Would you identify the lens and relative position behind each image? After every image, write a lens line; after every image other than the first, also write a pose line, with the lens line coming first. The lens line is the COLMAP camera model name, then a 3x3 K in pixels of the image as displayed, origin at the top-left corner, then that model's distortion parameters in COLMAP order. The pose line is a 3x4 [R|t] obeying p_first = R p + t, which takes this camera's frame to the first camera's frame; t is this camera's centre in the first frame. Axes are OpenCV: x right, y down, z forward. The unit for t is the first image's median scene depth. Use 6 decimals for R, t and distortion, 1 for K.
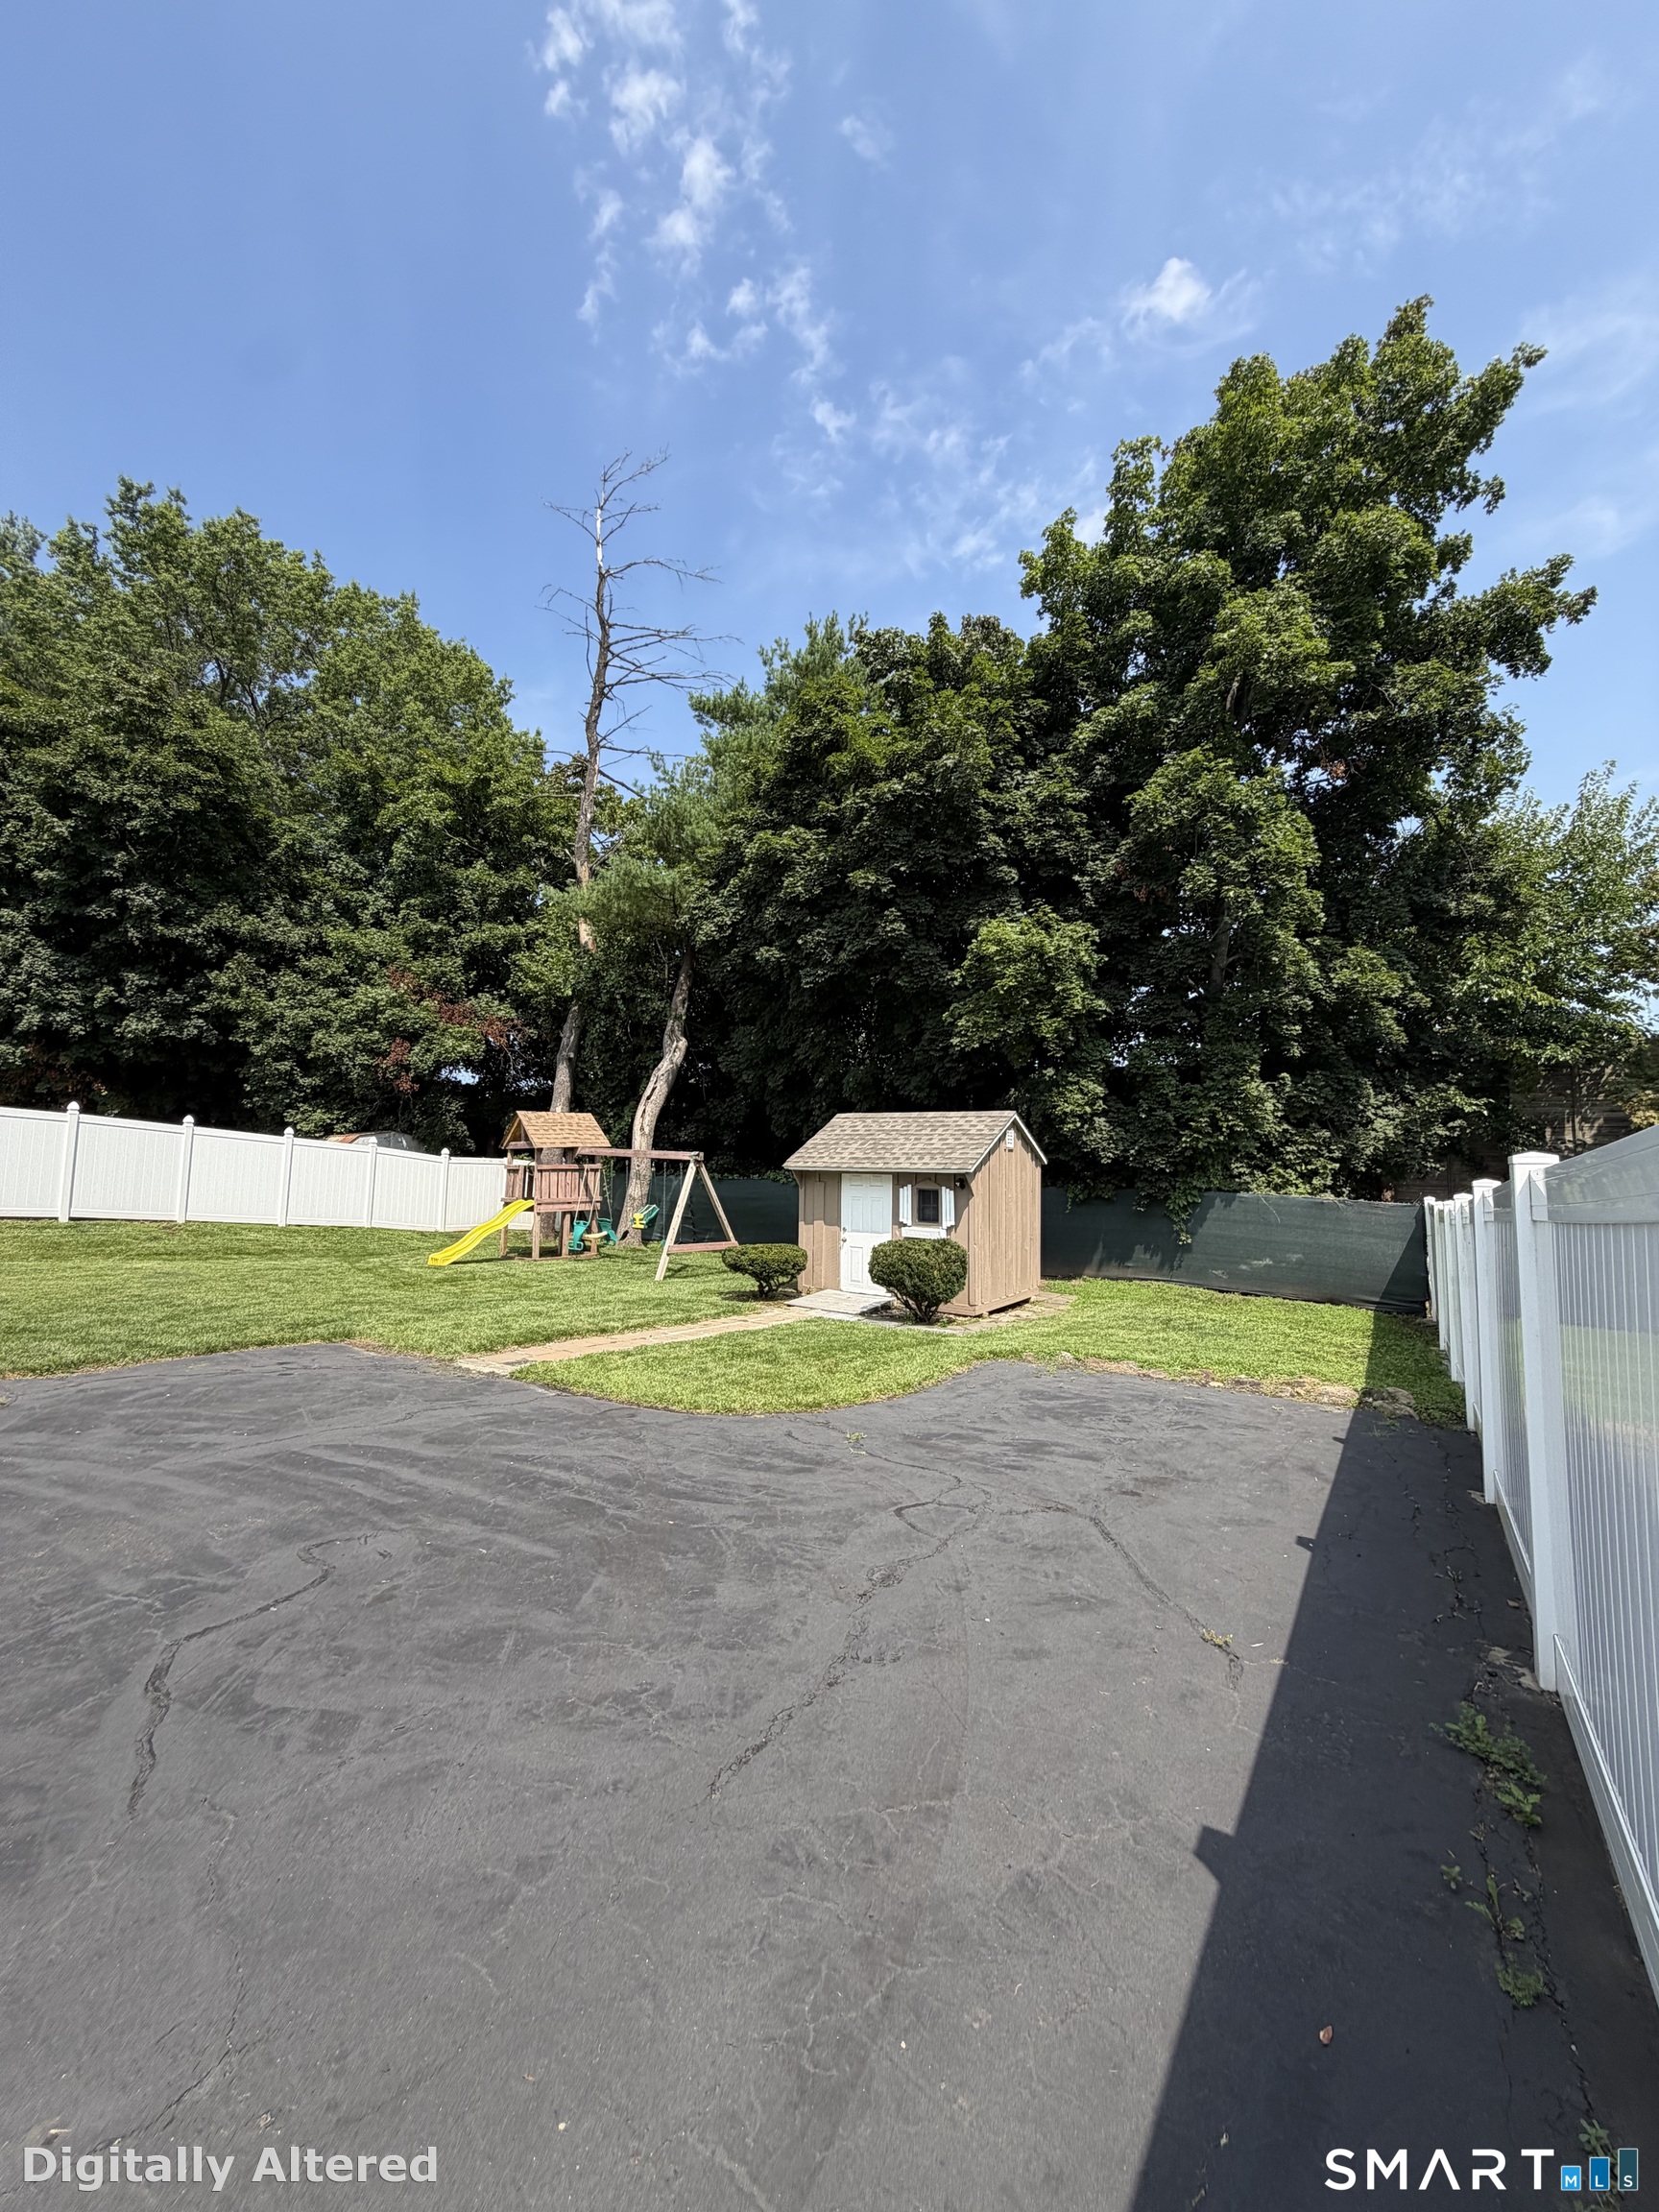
lens RADIAL K [[878.8, 0, 816.5], [0, 878.8, 1103.3], [0, 0, 1]] dist [-0.000135, -0.000508]
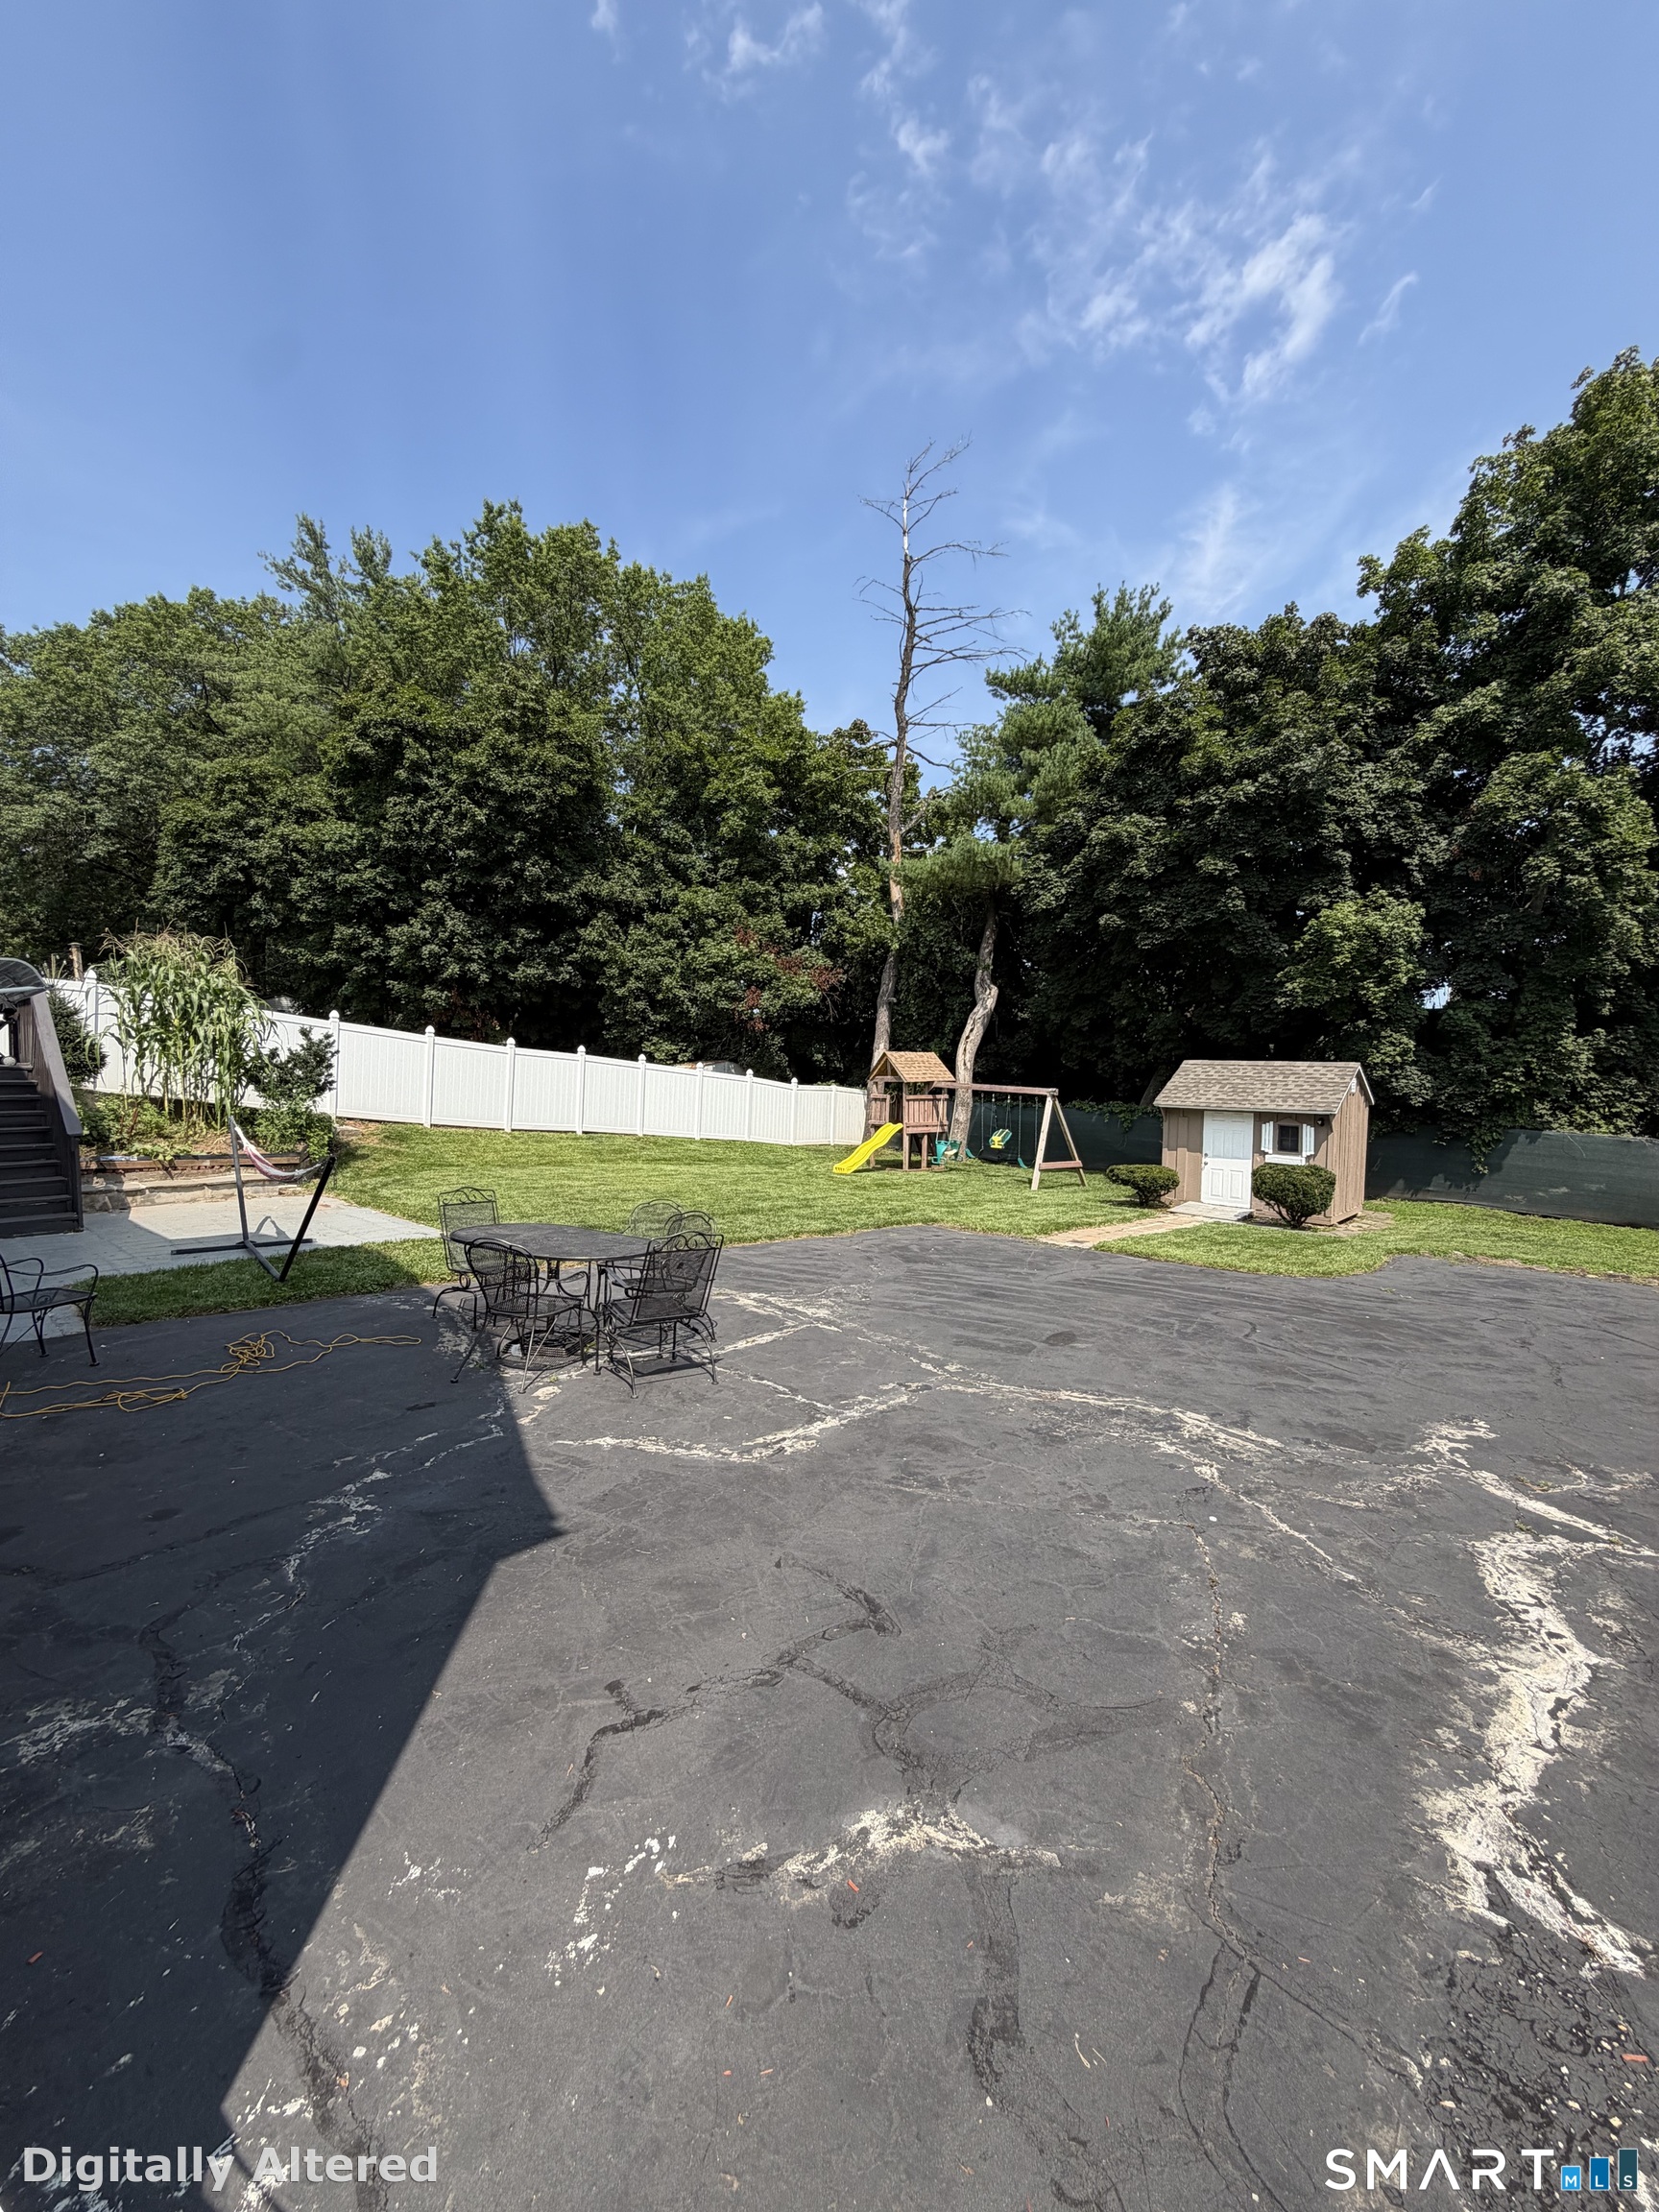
lens RADIAL K [[878.8, 0, 808.3], [0, 878.8, 1098.6], [0, 0, 1]] dist [-0.000135, -0.000508]
pose [[0.987867, 0.016028, -0.154475, -0.283282], [-0.001162, 0.995395, 0.095848, -0.048570], [0.155300, -0.094506, 0.983336, -0.273455]]
